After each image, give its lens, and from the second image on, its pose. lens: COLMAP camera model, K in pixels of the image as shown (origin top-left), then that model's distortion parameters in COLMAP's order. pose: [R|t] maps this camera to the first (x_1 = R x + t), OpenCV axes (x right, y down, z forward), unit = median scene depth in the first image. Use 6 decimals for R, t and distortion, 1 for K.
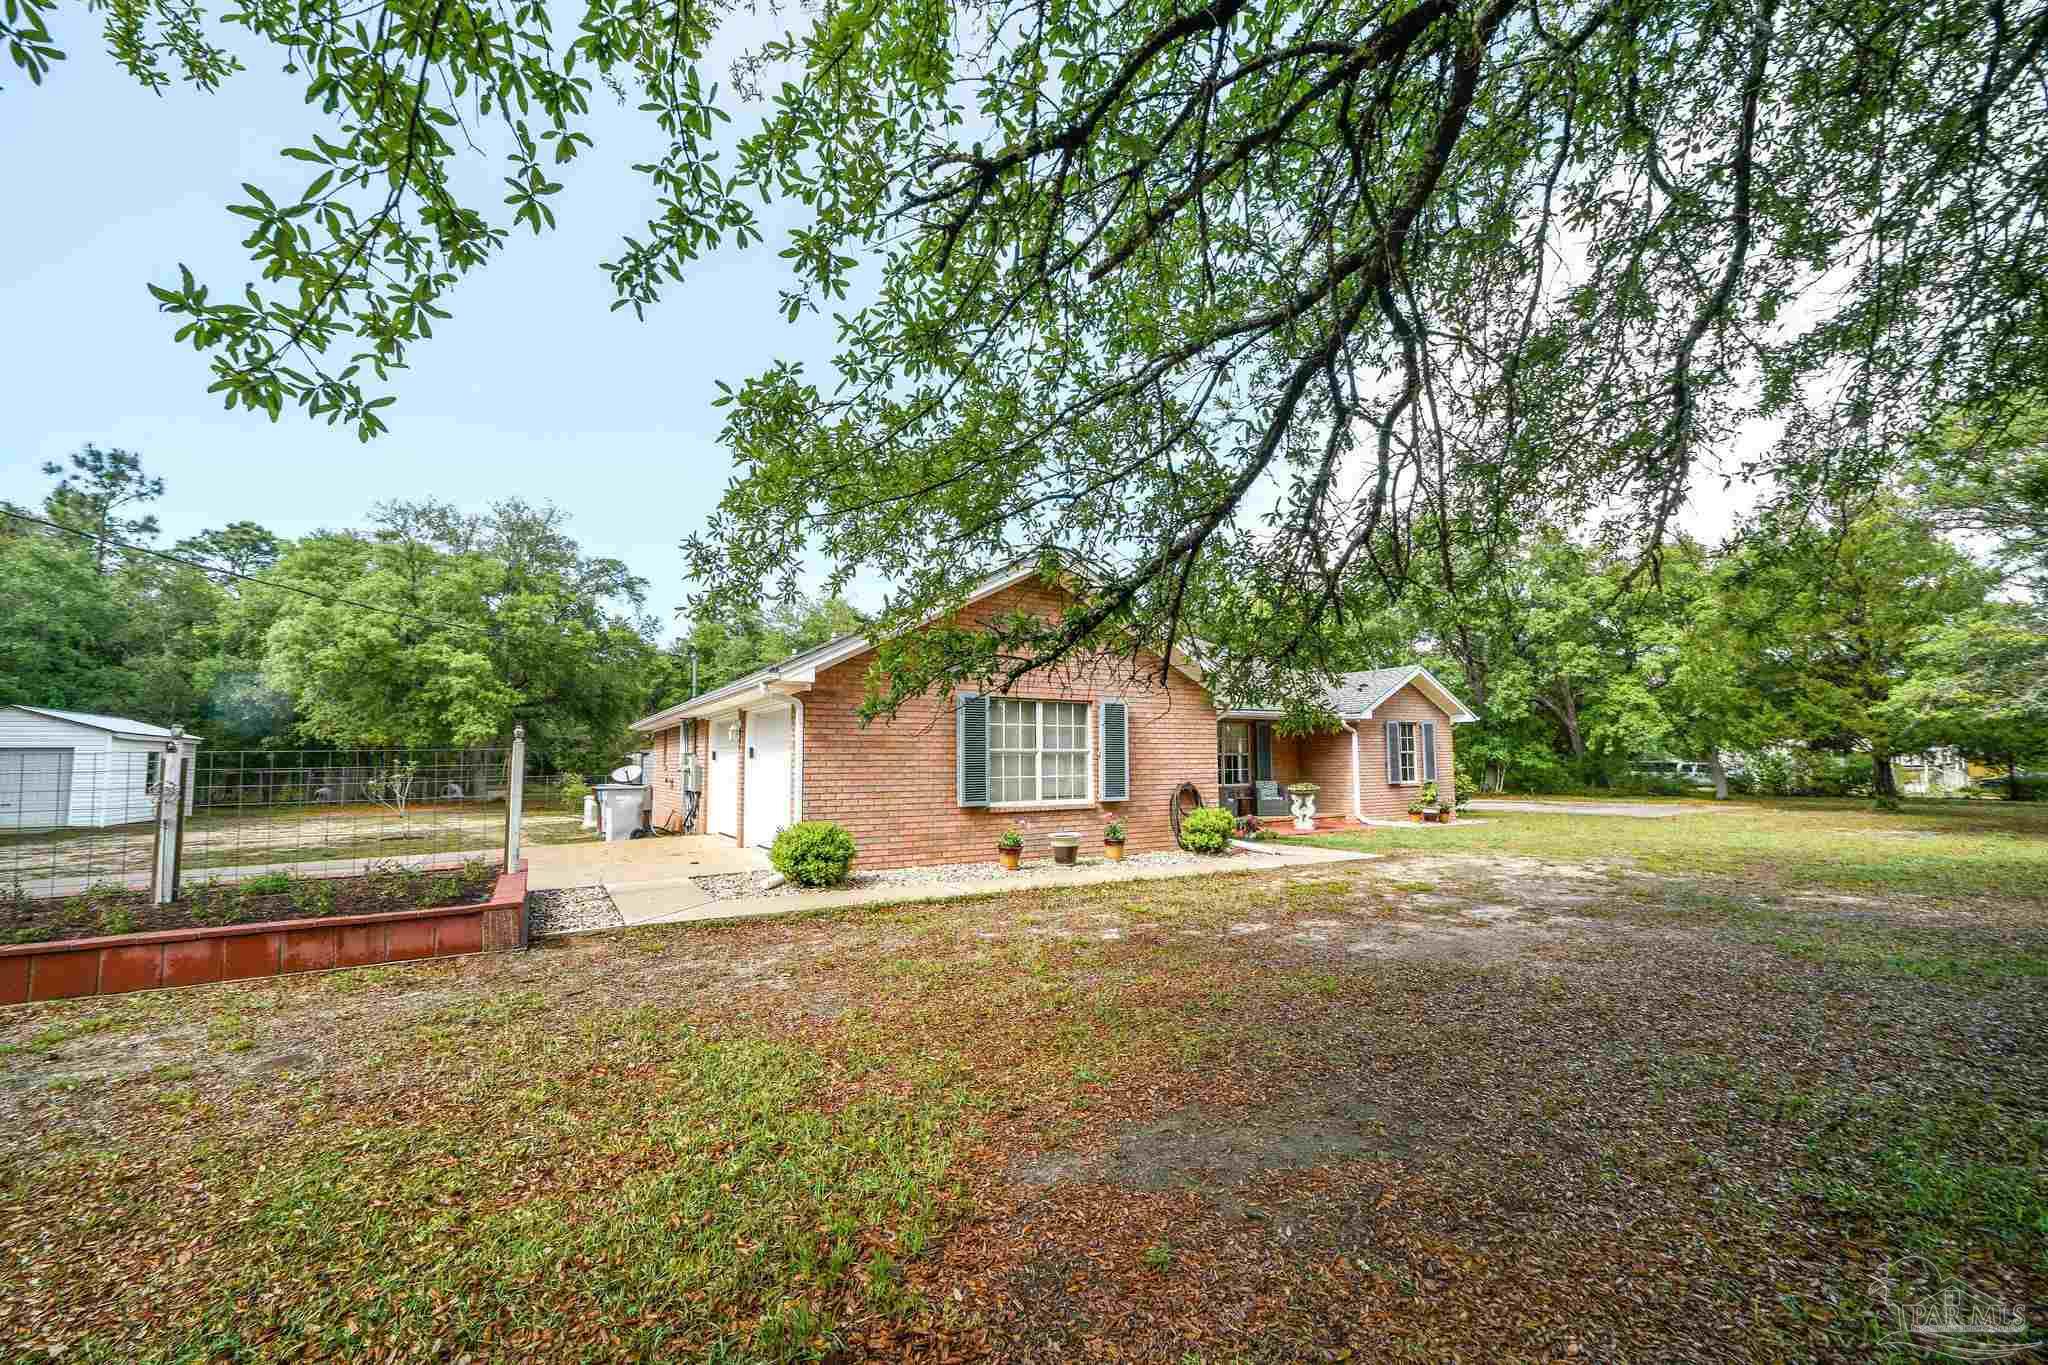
lens RADIAL K [[847.7, 0, 1024.1], [0, 847.7, 685.5], [0, 0, 1]] dist [-0.006256, 0.001825]
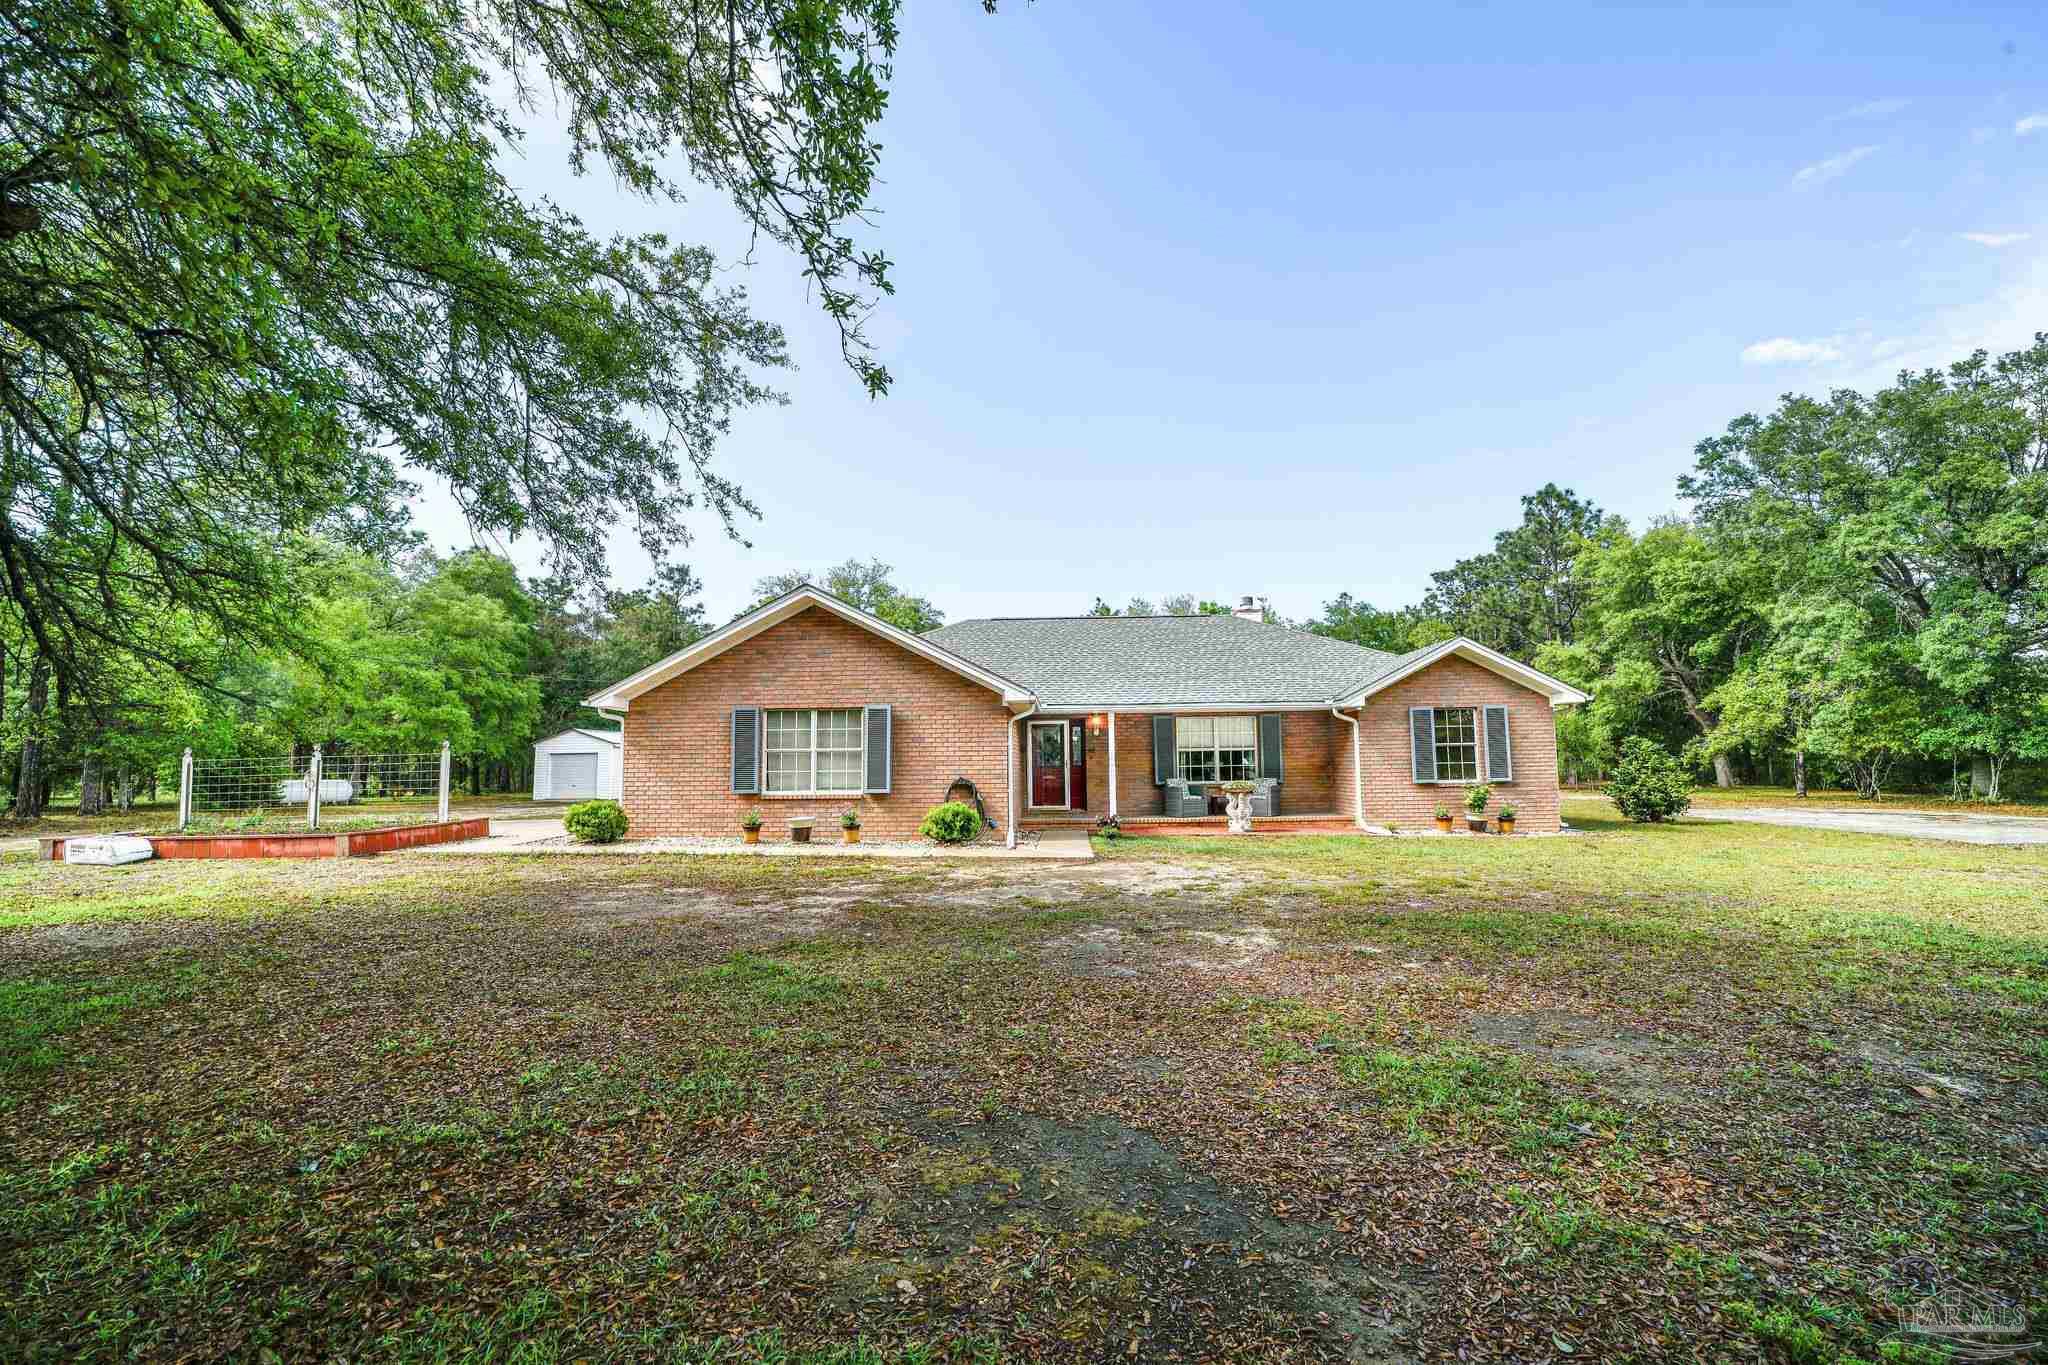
lens RADIAL K [[847.7, 0, 1023.4], [0, 847.7, 689.4], [0, 0, 1]] dist [-0.006256, 0.001825]
pose [[0.814673, -0.051346, -0.577642, 0.949121], [0.056279, 0.998371, -0.009373, 0.017003], [0.577183, -0.024873, 0.816236, 0.167890]]
